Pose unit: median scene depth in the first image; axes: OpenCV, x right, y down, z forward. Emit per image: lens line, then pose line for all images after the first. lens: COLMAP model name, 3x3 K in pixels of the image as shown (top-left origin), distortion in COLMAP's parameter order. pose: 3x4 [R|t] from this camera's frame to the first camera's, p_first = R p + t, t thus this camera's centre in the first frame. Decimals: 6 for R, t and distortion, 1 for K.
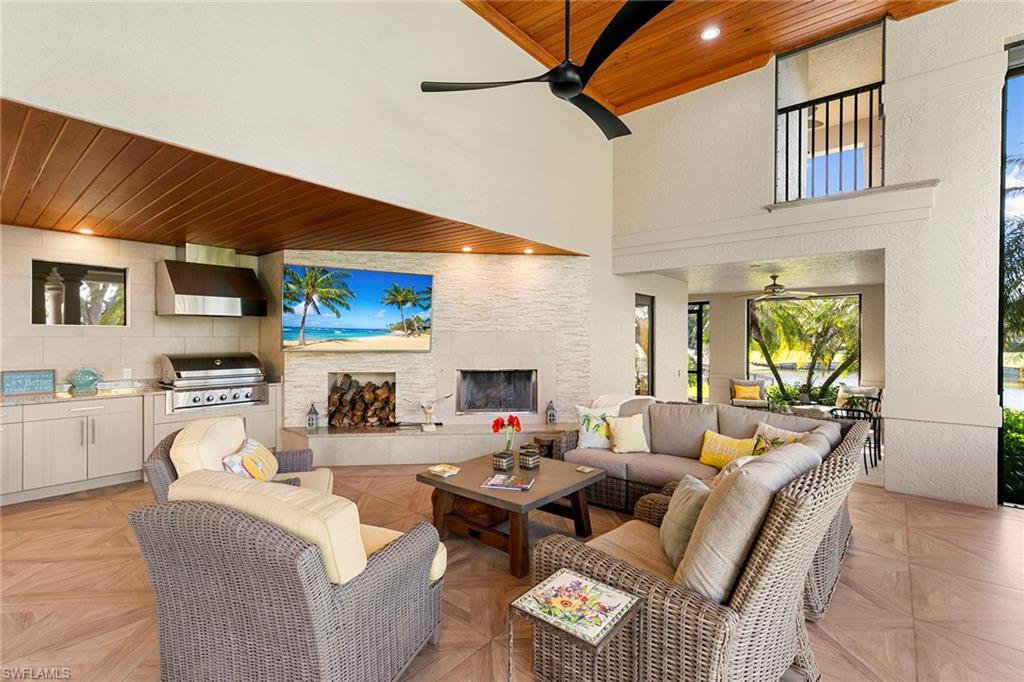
lens RADIAL K [[457.4, 0, 516.9], [0, 457.4, 341.6], [0, 0, 1]] dist [0.011344, -0.001268]
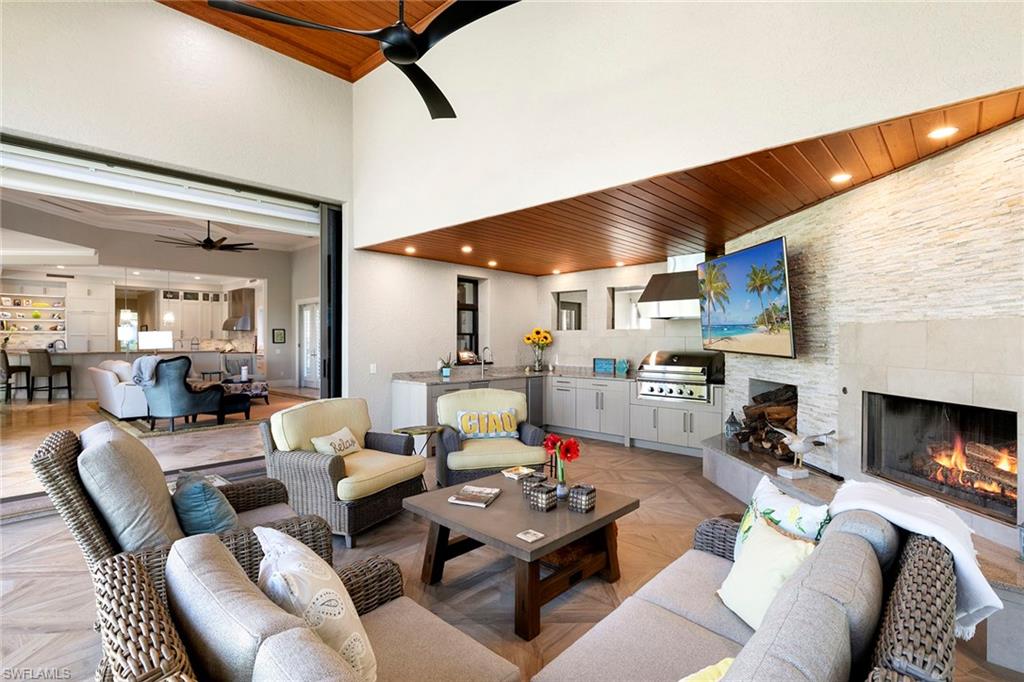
lens RADIAL K [[488.8, 0, 511.2], [0, 488.8, 340.0], [0, 0, 1]] dist [-0.000183, -0.000658]
pose [[-0.065378, -0.001718, -0.997859, 0.558303], [-0.011011, 0.999939, -0.001000, 0.003697], [0.997800, 0.010922, -0.065393, 0.678275]]
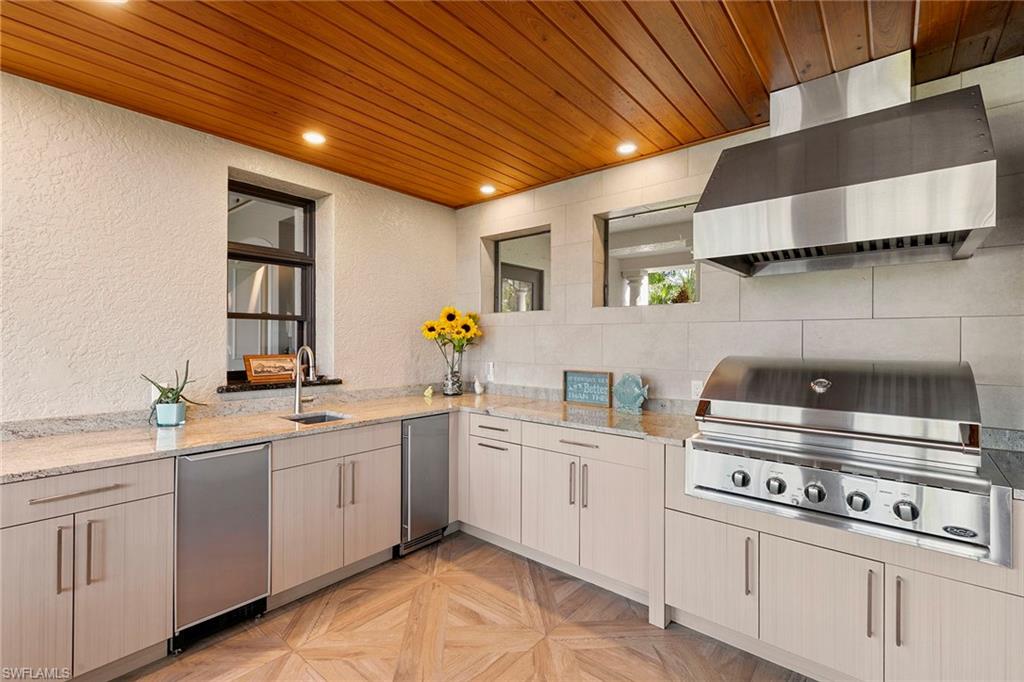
lens RADIAL K [[457.4, 0, 511.4], [0, 457.4, 340.4], [0, 0, 1]] dist [0.011344, -0.001268]
pose [[-0.015677, 0.002484, -0.999874, -0.294628], [-0.011166, 0.999934, 0.002659, 0.011655], [0.999815, 0.011207, -0.015648, 0.767541]]
